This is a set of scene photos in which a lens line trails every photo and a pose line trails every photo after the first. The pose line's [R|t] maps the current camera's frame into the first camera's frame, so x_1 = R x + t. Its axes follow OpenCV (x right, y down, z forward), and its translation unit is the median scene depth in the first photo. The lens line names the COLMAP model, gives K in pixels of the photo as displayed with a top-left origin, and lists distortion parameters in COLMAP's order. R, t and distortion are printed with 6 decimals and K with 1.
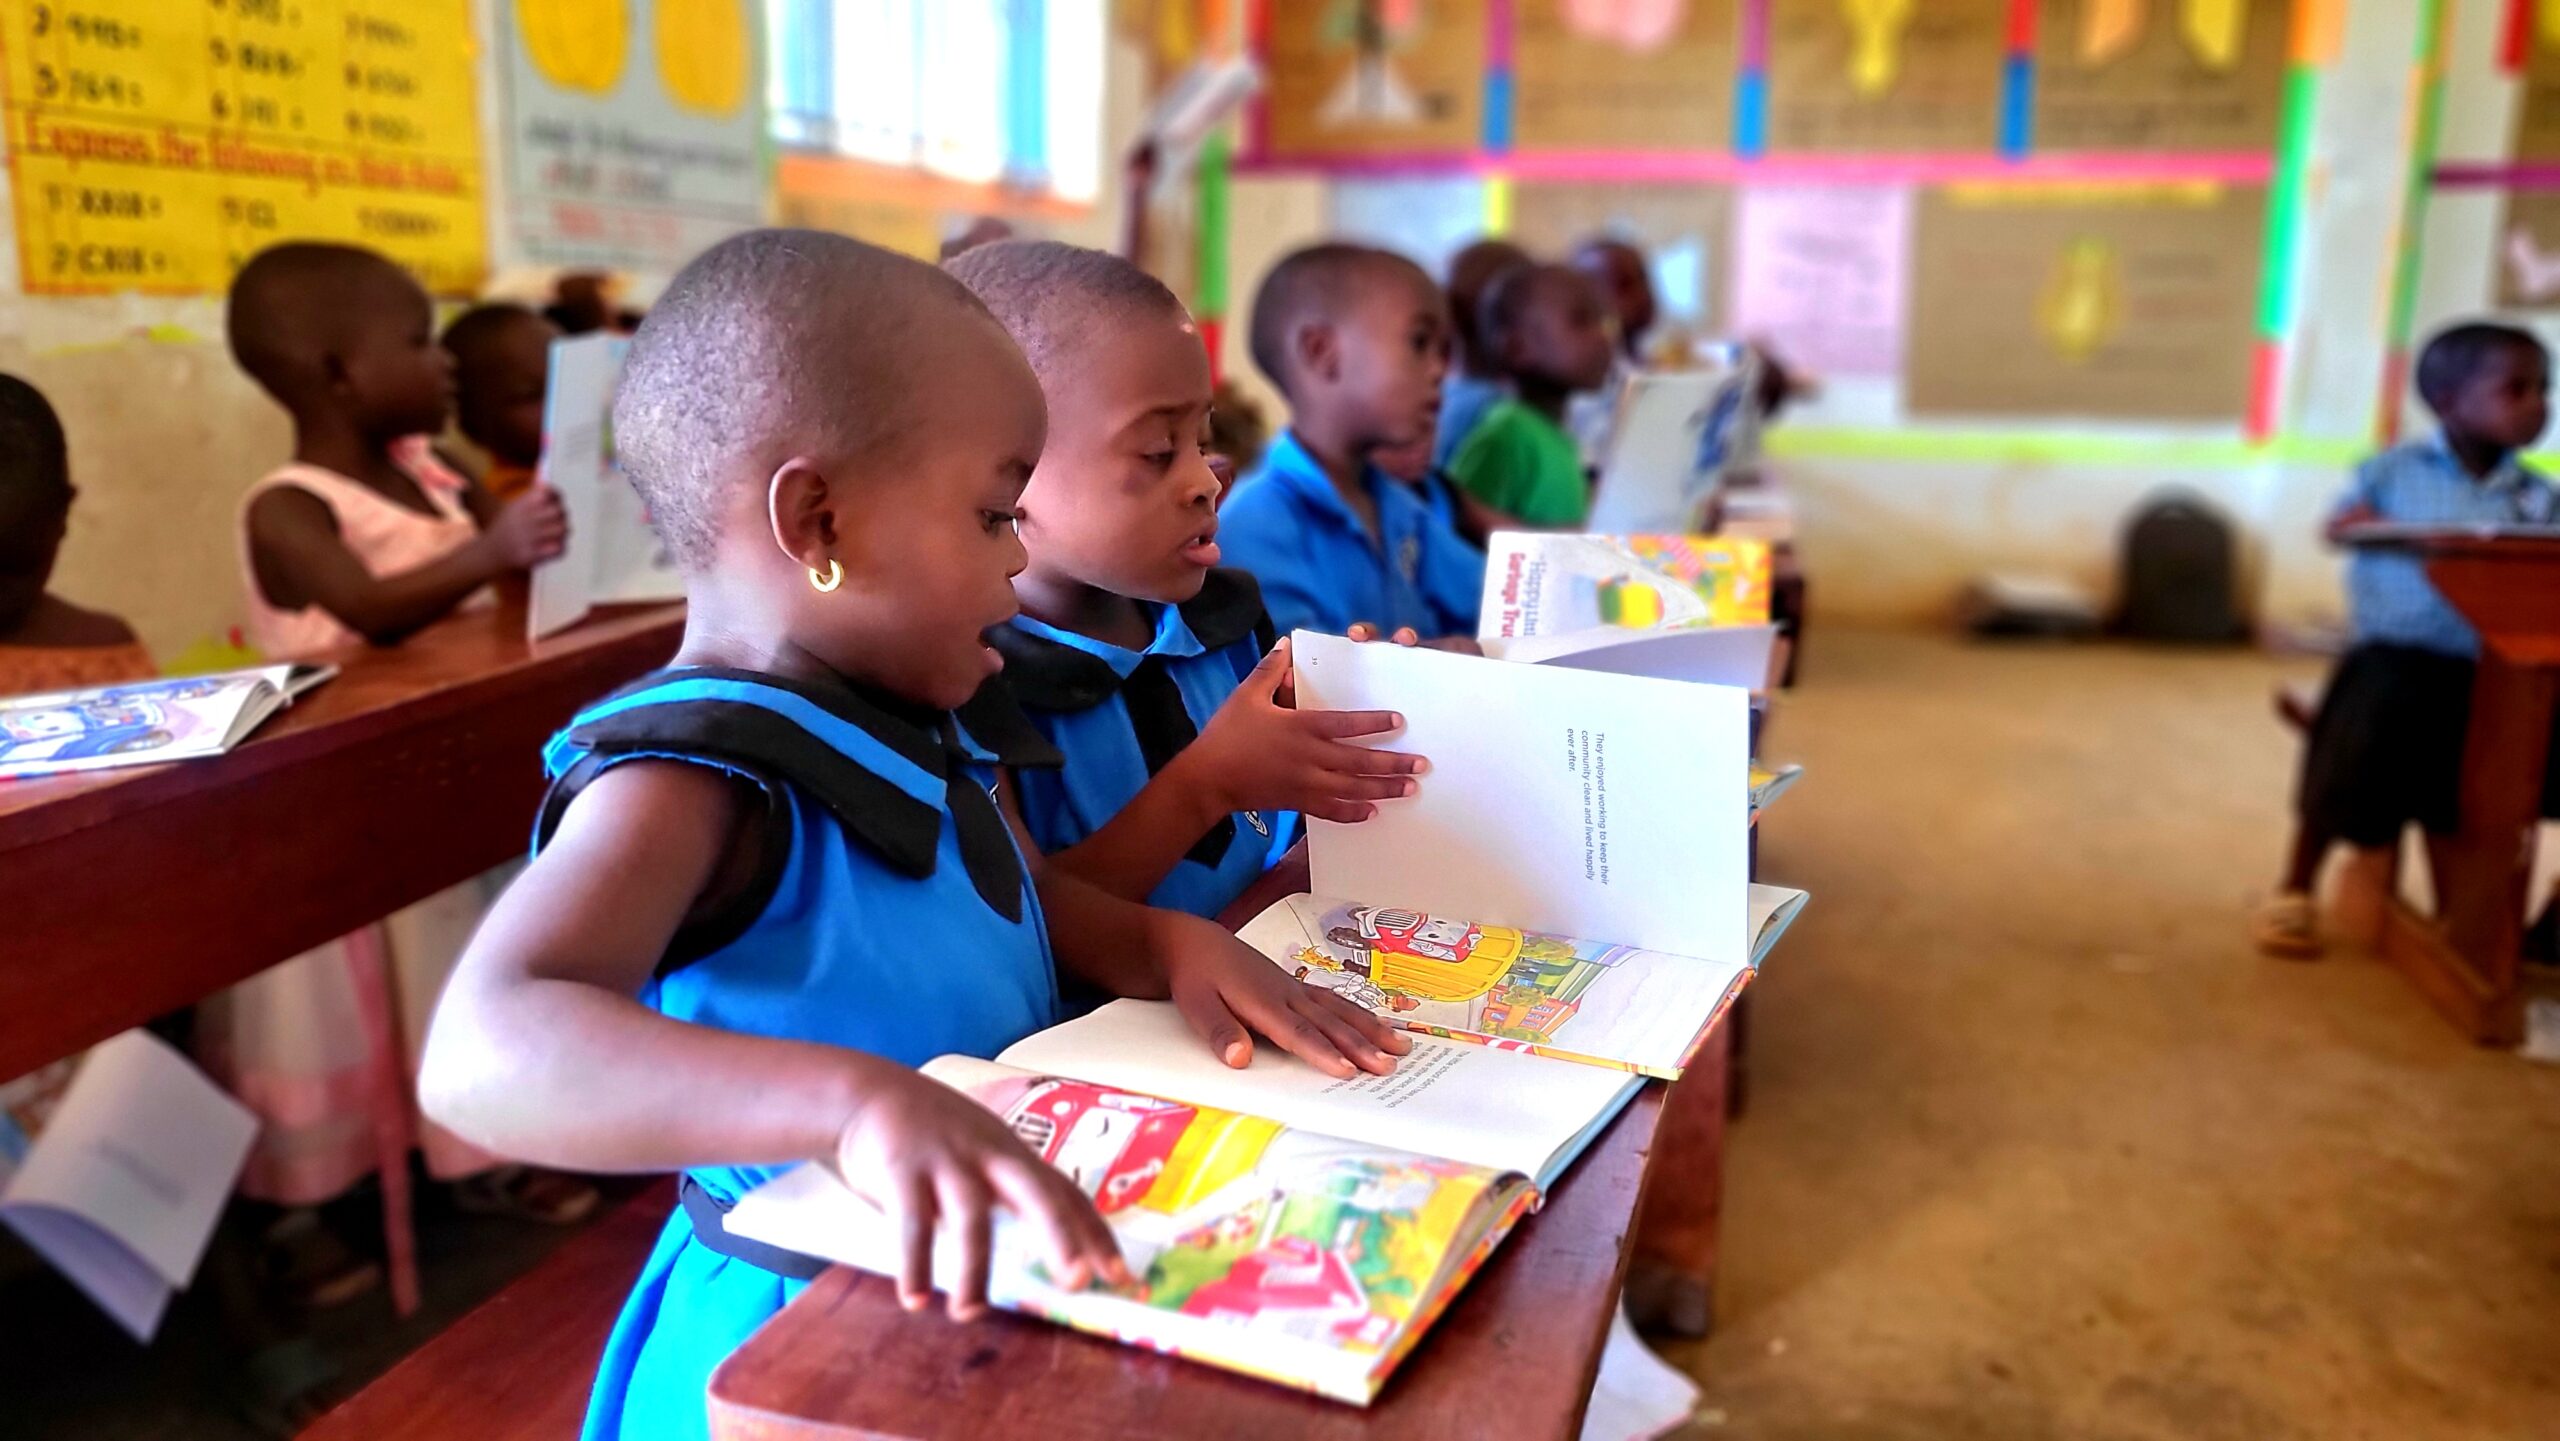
lens RADIAL K [[2035.6, 0, 1282.2], [0, 2035.6, 689.9], [0, 0, 1]] dist [-0.016863, 0.076353]
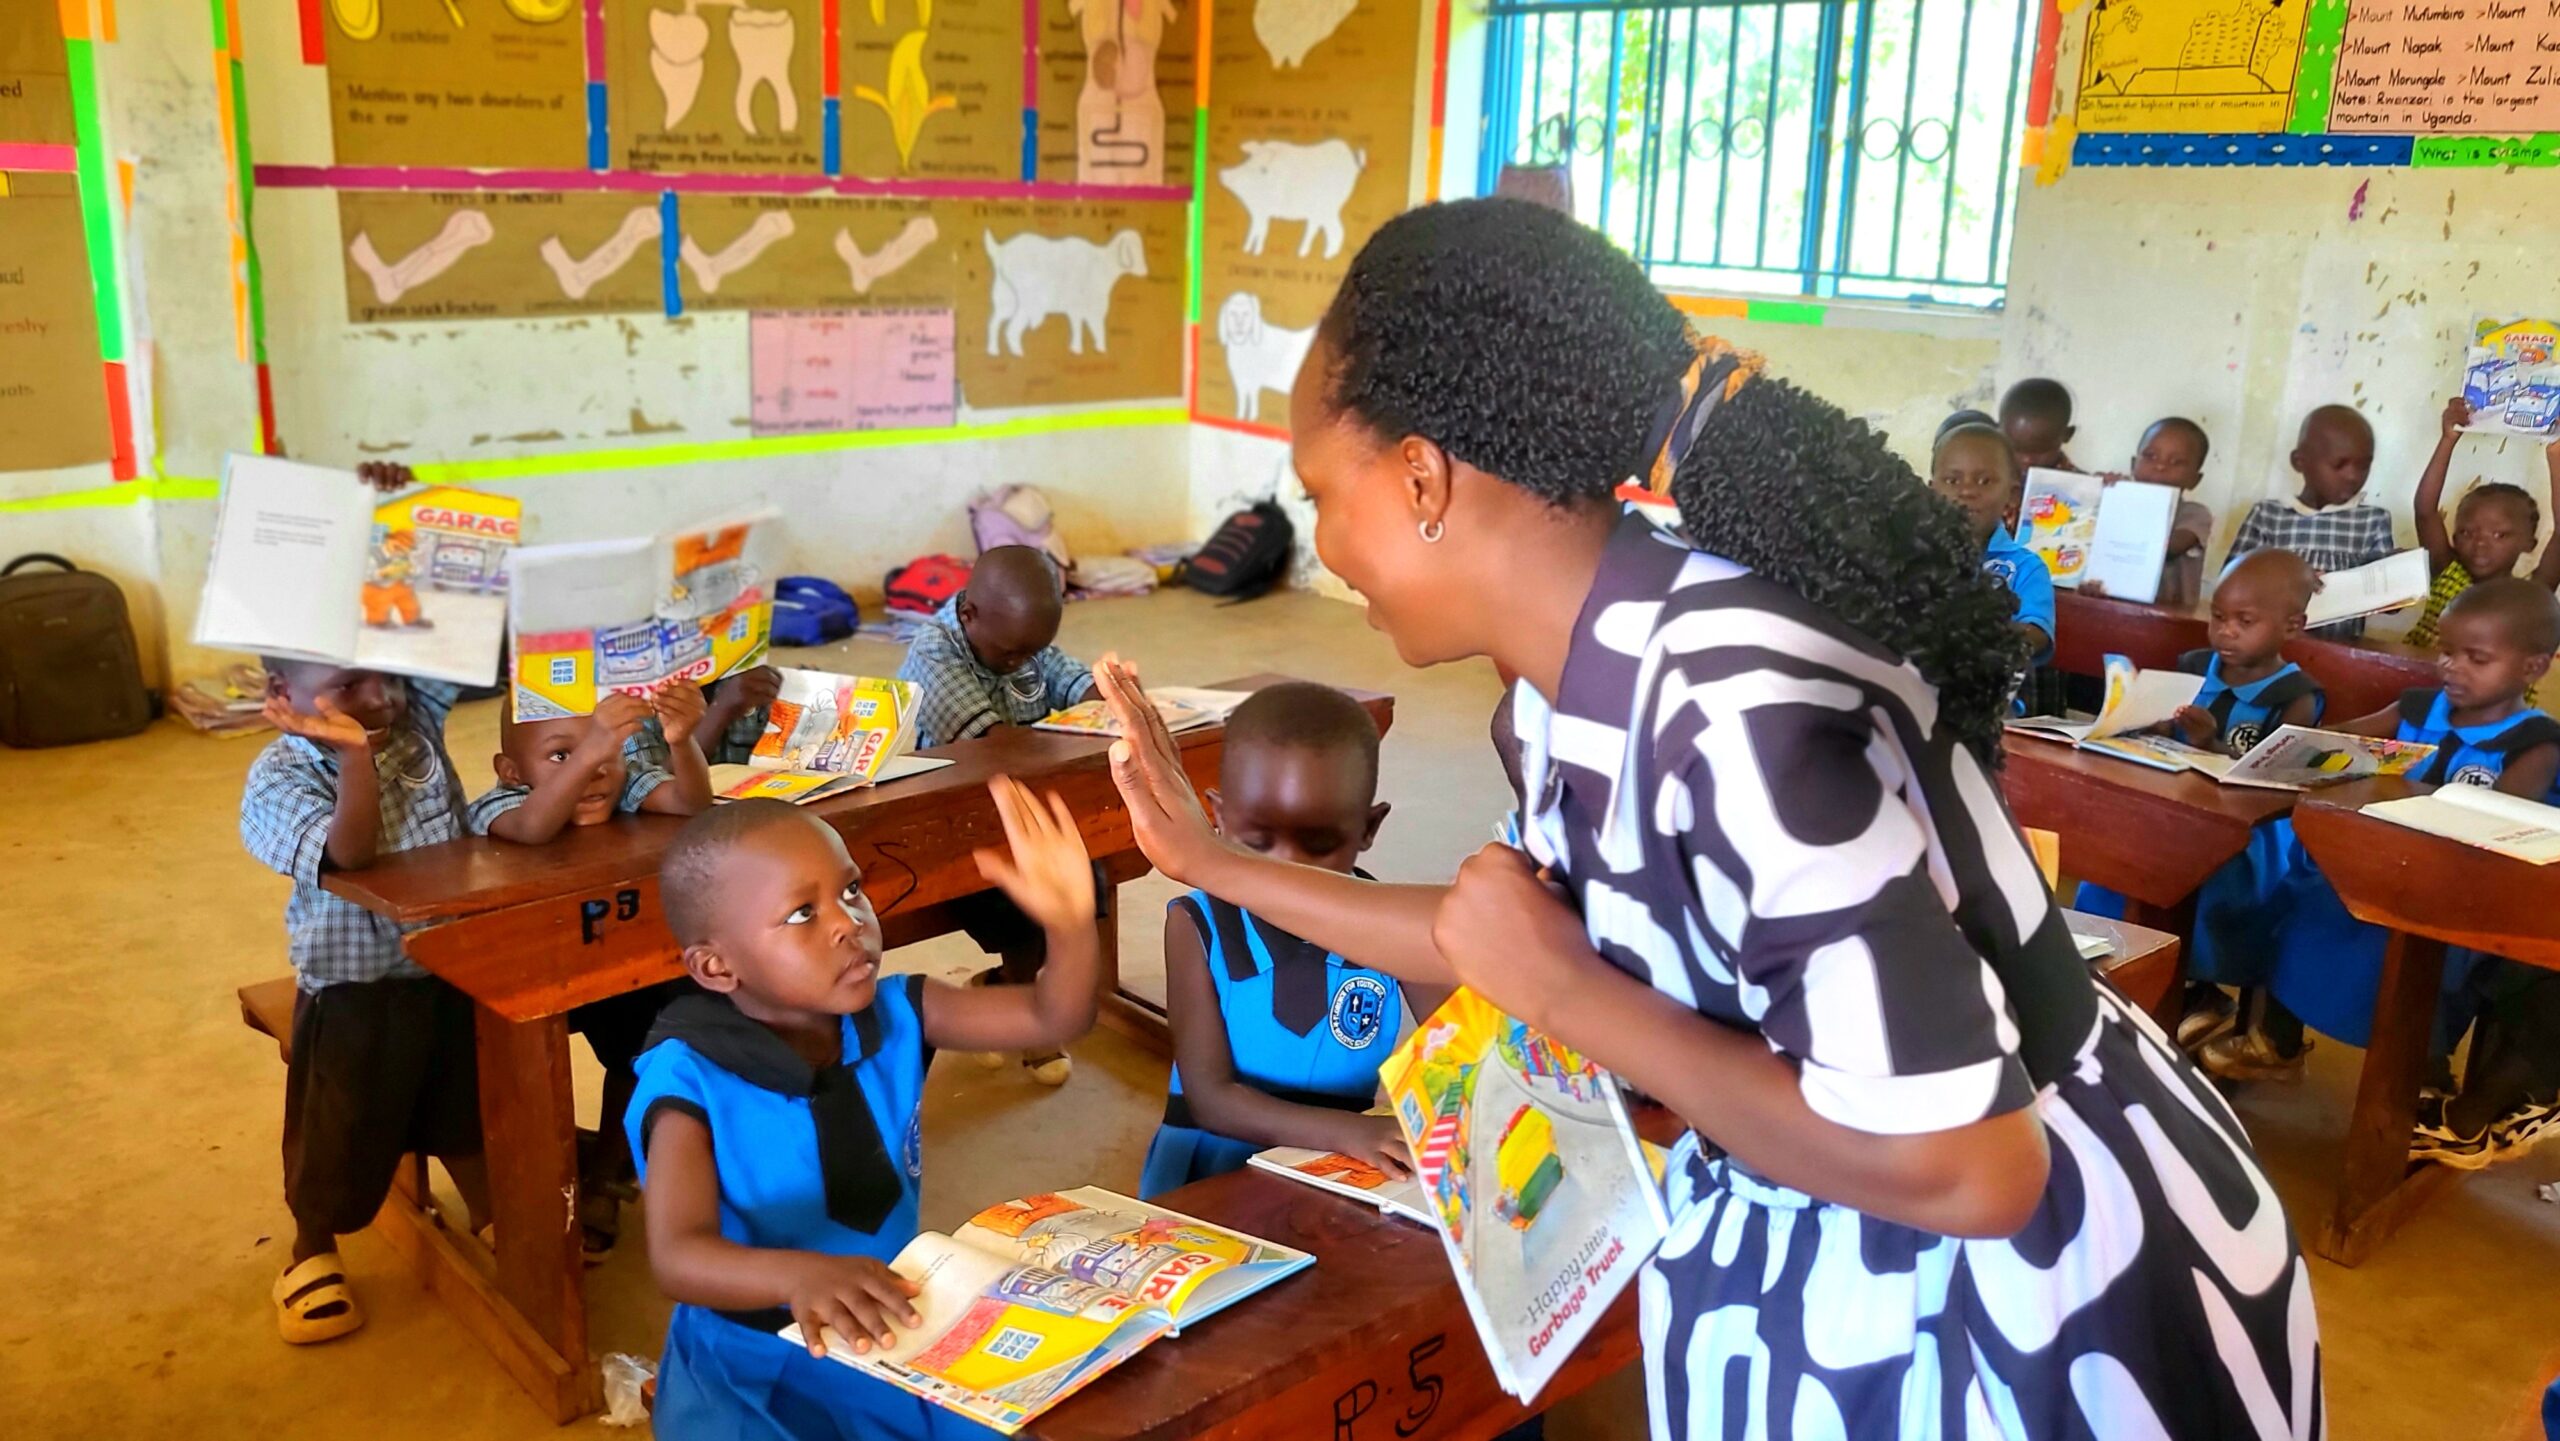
lens RADIAL K [[2035.6, 0, 1277.8], [0, 2035.6, 663.9], [0, 0, 1]] dist [-0.016863, 0.076353]
pose [[0.575064, -0.196137, 0.794249, 0.082193], [0.136673, 0.980225, 0.143108, -0.134493], [-0.806611, 0.026256, 0.590499, 0.143008]]
